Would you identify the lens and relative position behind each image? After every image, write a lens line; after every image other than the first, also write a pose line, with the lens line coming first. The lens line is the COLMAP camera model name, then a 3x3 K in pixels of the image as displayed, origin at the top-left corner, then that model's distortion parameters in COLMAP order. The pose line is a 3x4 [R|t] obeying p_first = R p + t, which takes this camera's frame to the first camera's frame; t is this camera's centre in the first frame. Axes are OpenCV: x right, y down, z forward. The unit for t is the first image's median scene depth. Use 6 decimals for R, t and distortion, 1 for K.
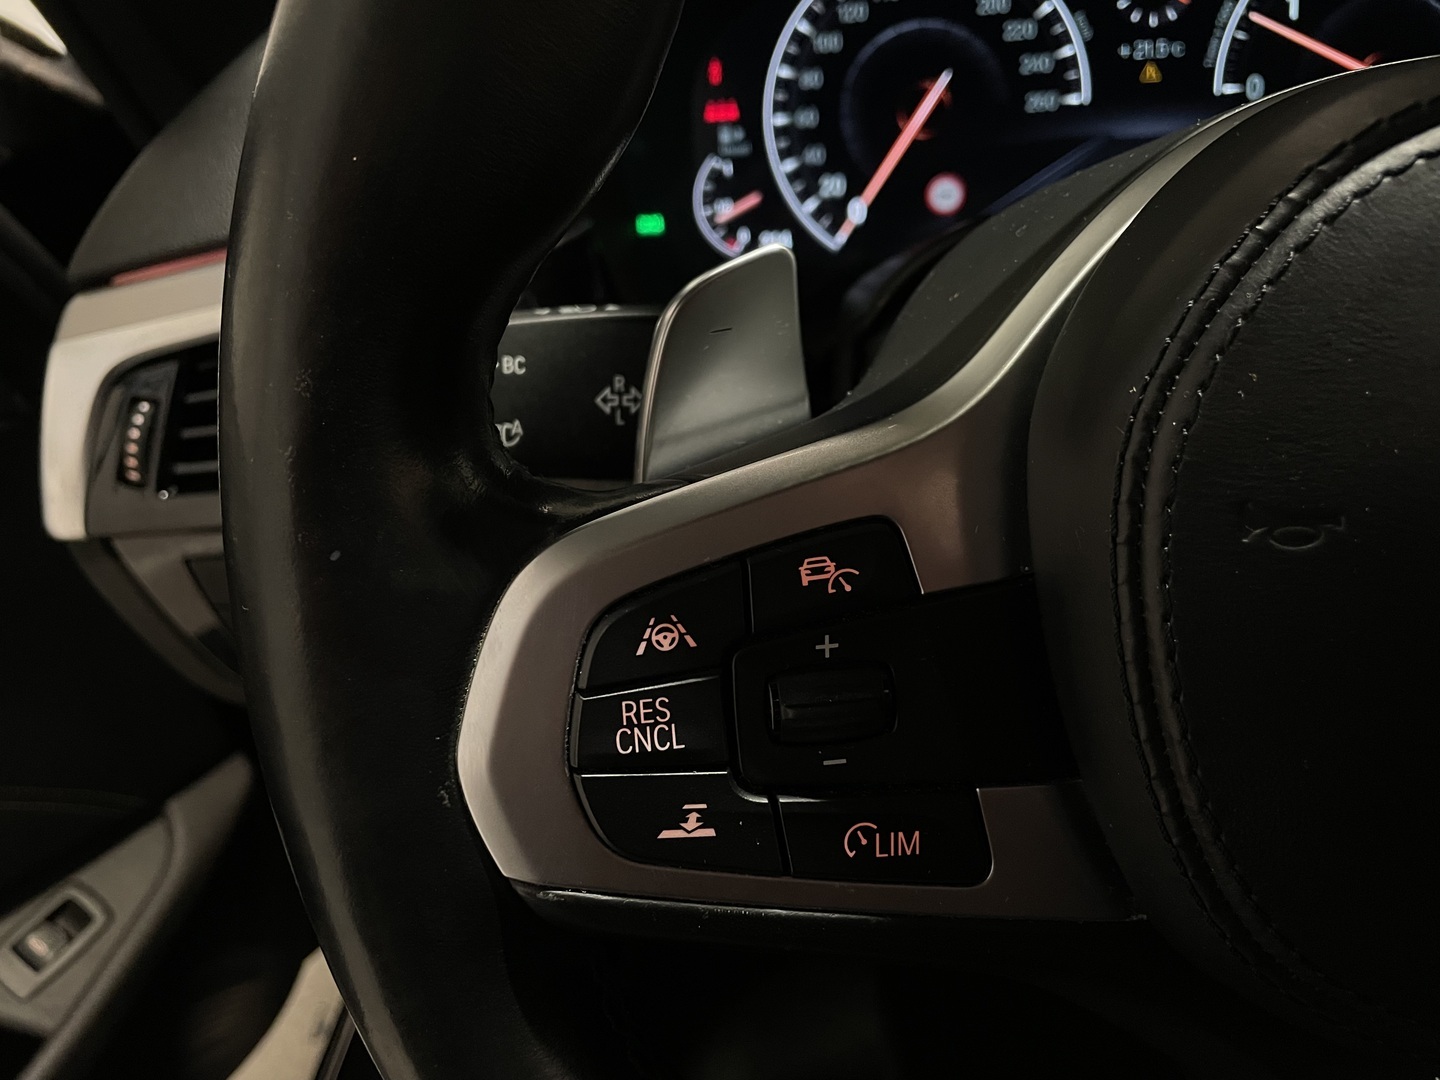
lens RADIAL K [[1163.7, 0, 726.6], [0, 1163.7, 515.9], [0, 0, 1]] dist [0.061642, -0.130063]
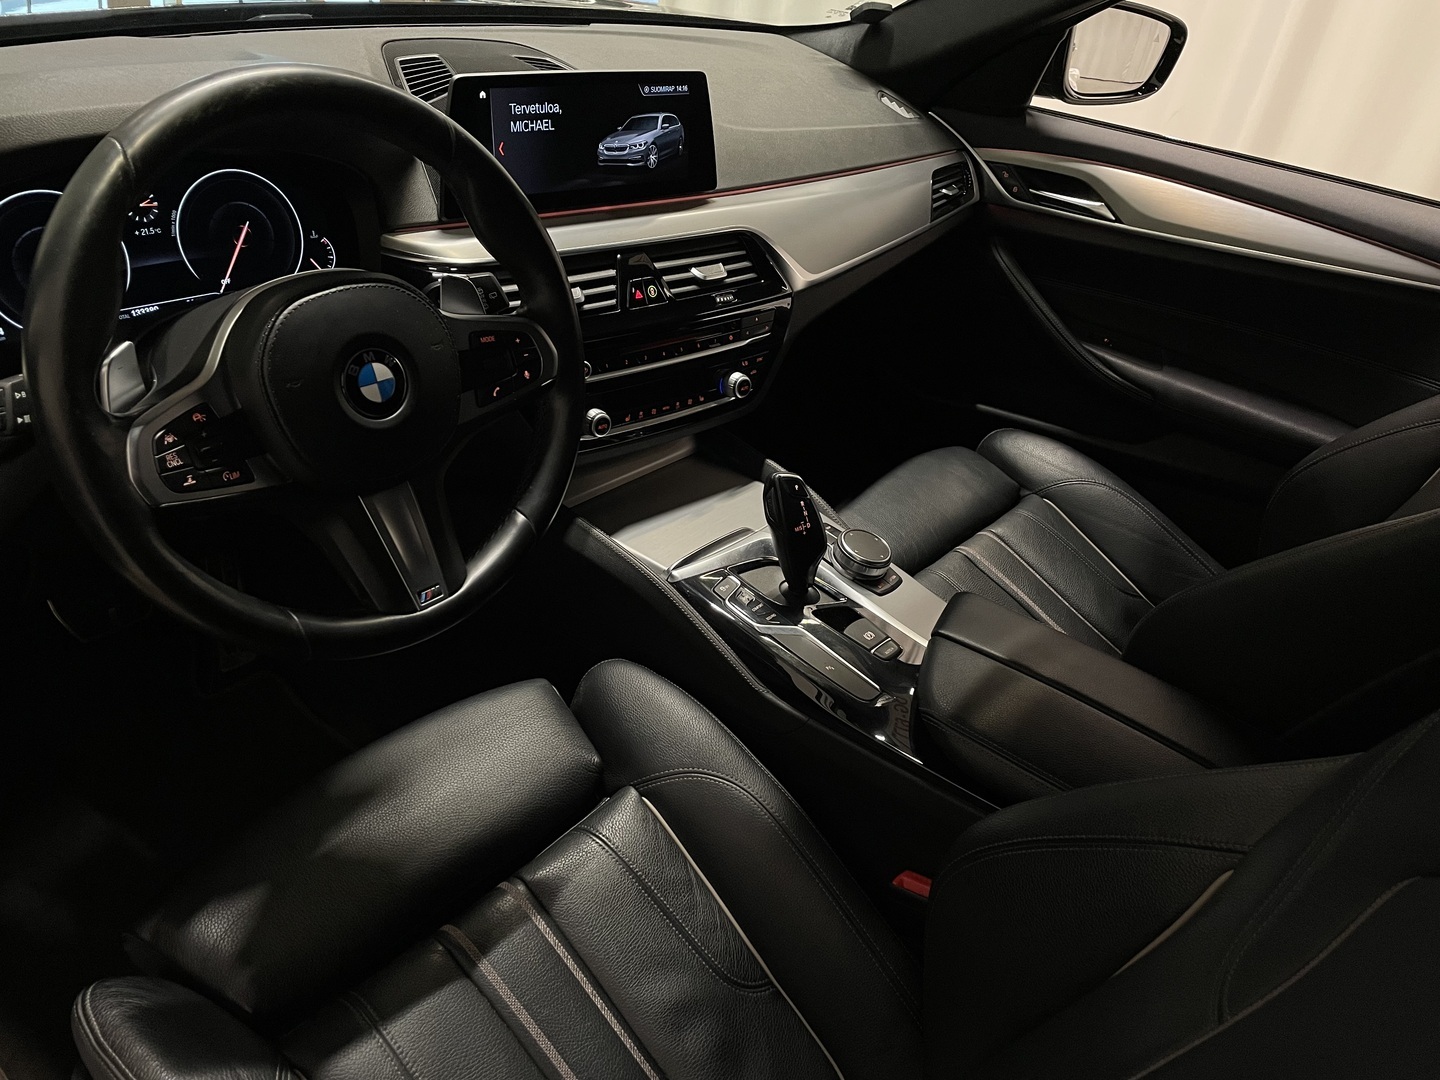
lens RADIAL K [[1086.3, 0, 733.8], [0, 1086.3, 561.6], [0, 0, 1]] dist [0.019134, -0.004133]
pose [[0.579237, -0.309952, 0.753932, -0.859664], [0.257004, 0.947158, 0.191938, 0.125744], [-0.773585, 0.082586, 0.628288, -1.311755]]
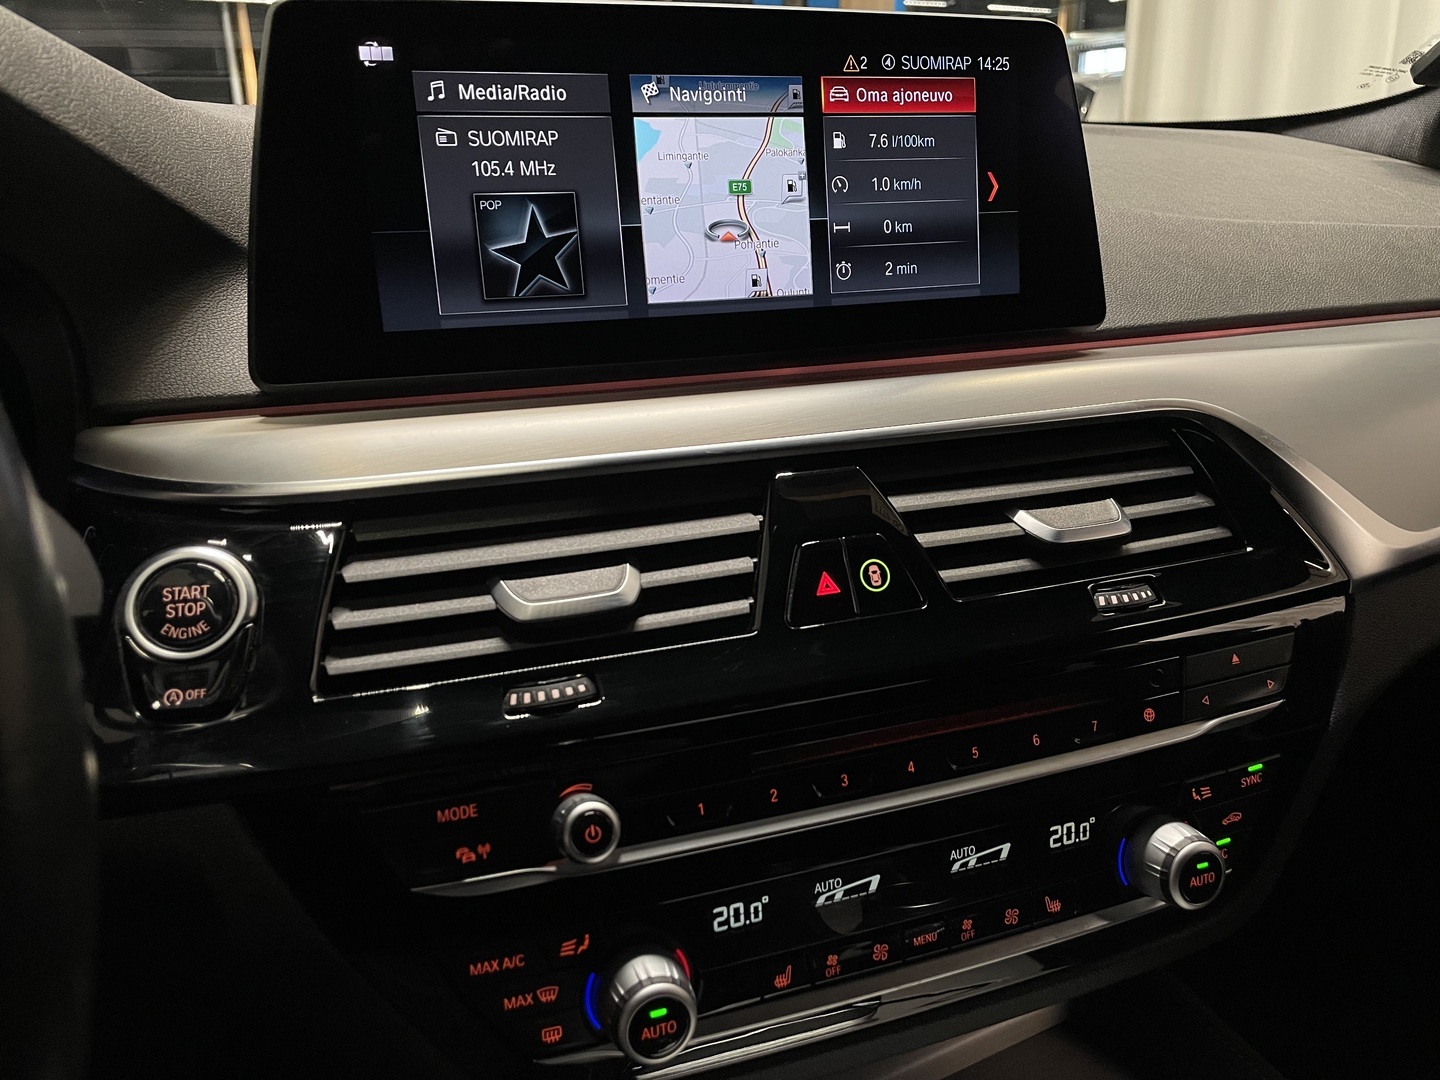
lens RADIAL K [[1119.6, 0, 728.4], [0, 1119.6, 523.9], [0, 0, 1]] dist [0.107639, -0.139318]
pose [[0.850373, -0.087873, 0.518791, 0.830102], [0.226159, 0.951277, -0.209579, 0.078121], [-0.475098, 0.295550, 0.828814, -0.134792]]
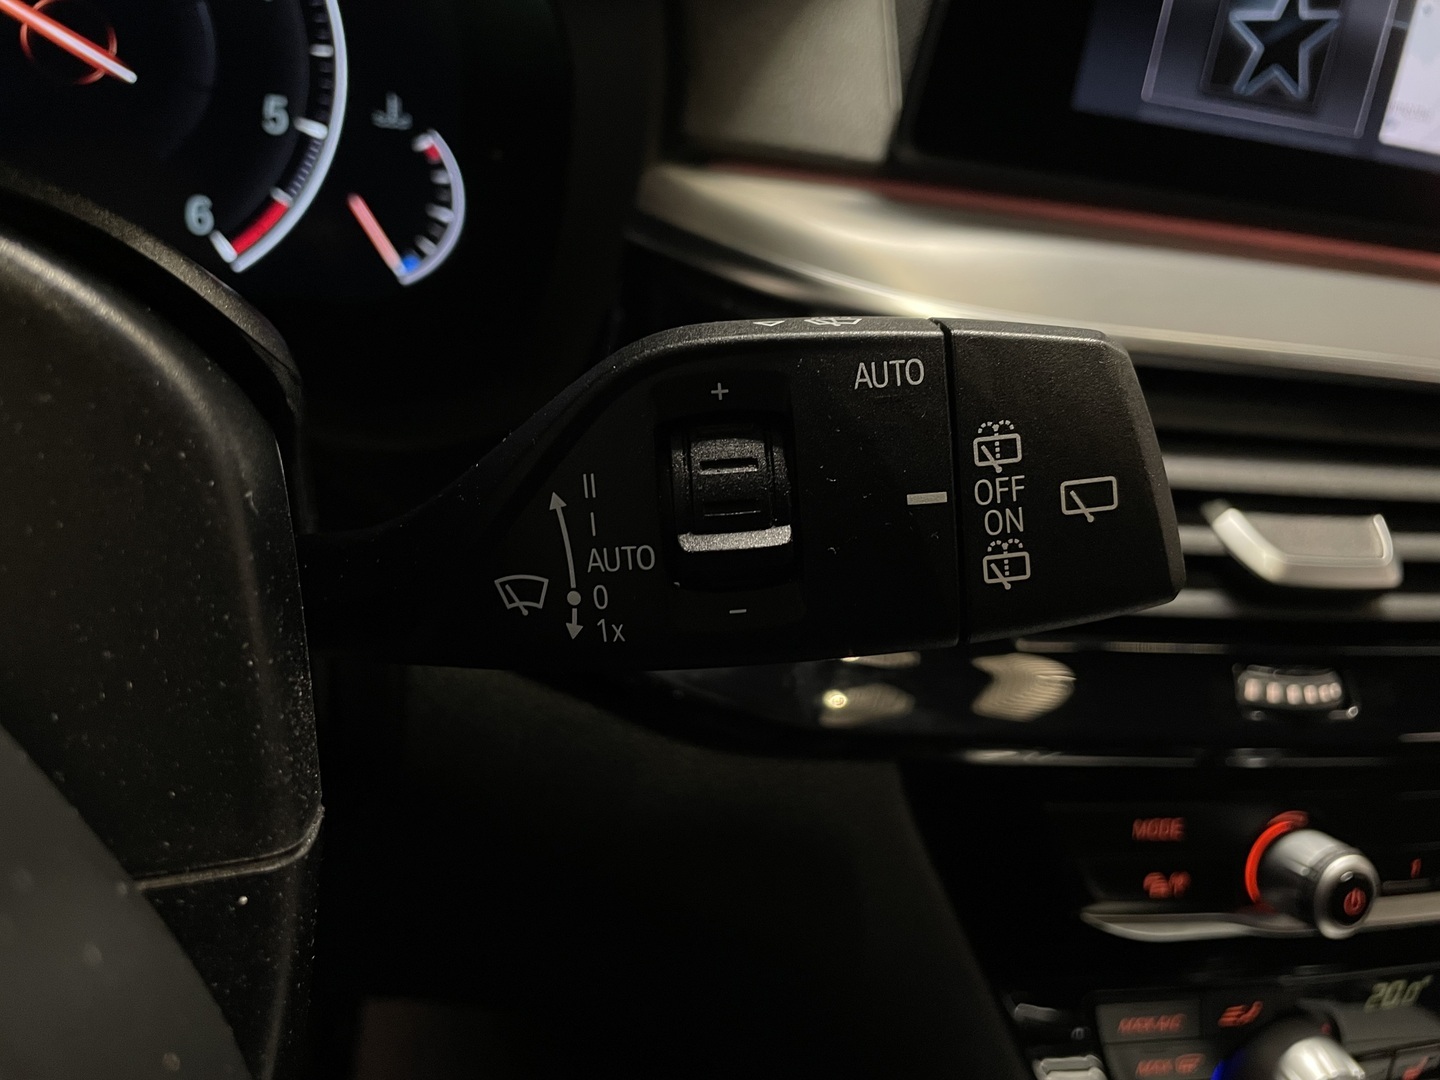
lens RADIAL K [[1163.7, 0, 726.6], [0, 1163.7, 515.9], [0, 0, 1]] dist [0.061642, -0.130063]
pose [[0.857857, 0.008288, 0.513822, 0.548062], [0.021525, 0.998413, -0.052042, -0.083051], [-0.513438, 0.055705, 0.856317, 0.307506]]
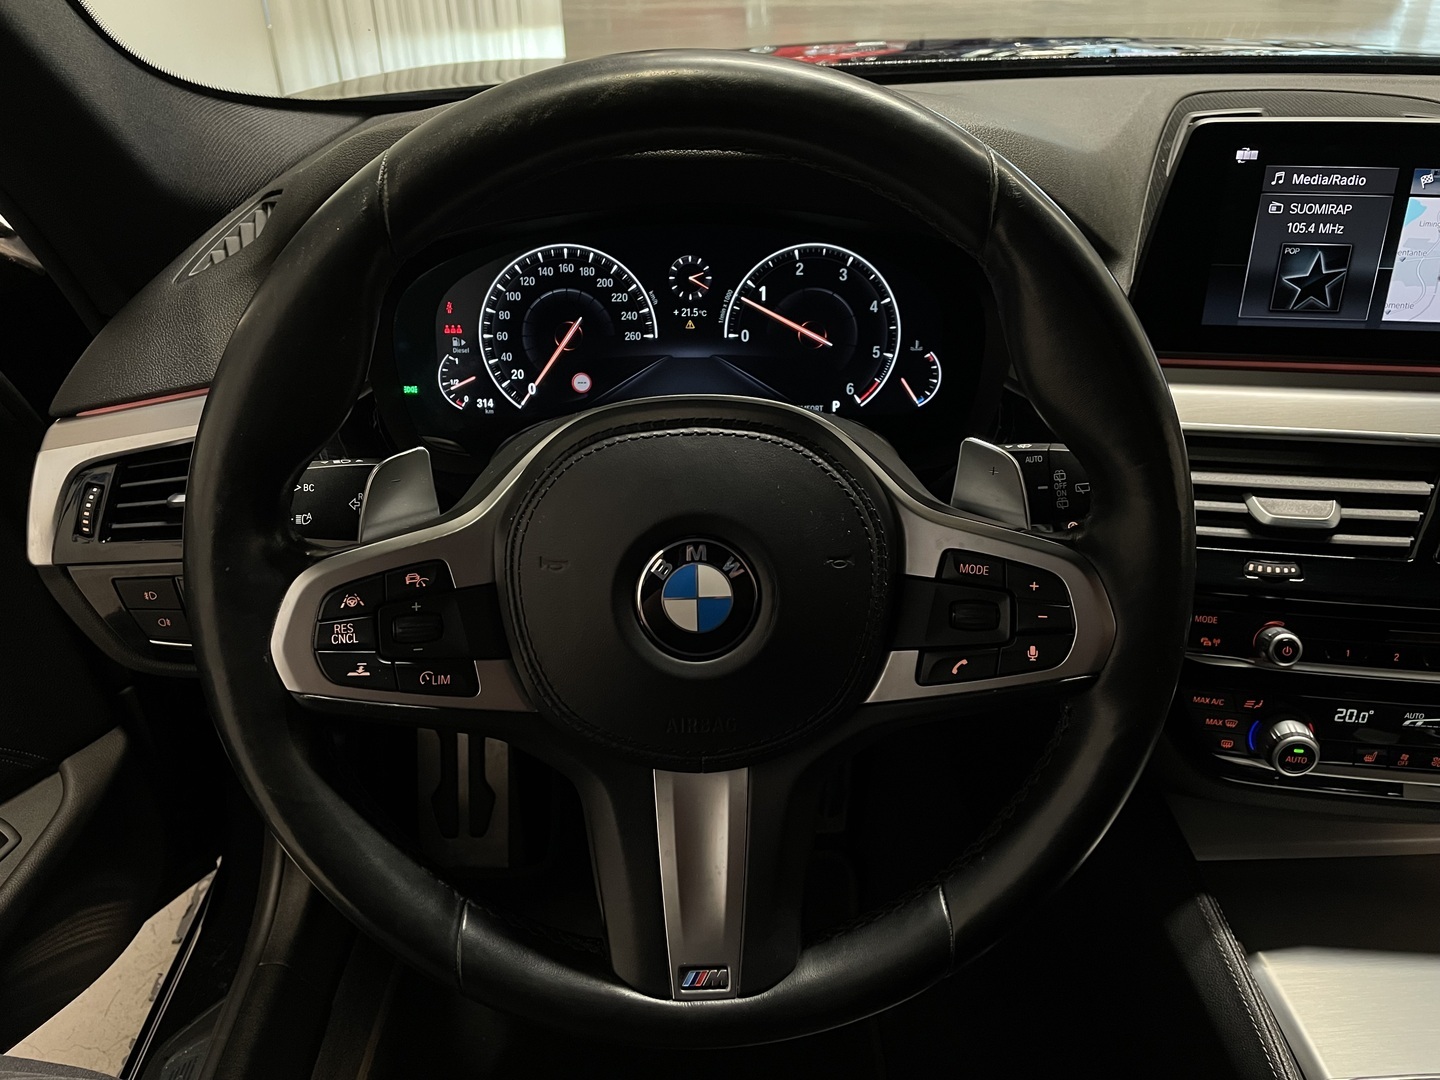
lens RADIAL K [[1119.6, 0, 728.4], [0, 1119.6, 523.9], [0, 0, 1]] dist [0.107639, -0.139318]
pose [[0.991332, 0.026226, 0.128740, 0.205781], [-0.021342, 0.999005, -0.039168, 0.002959], [-0.129639, 0.036081, 0.990905, -0.759429]]
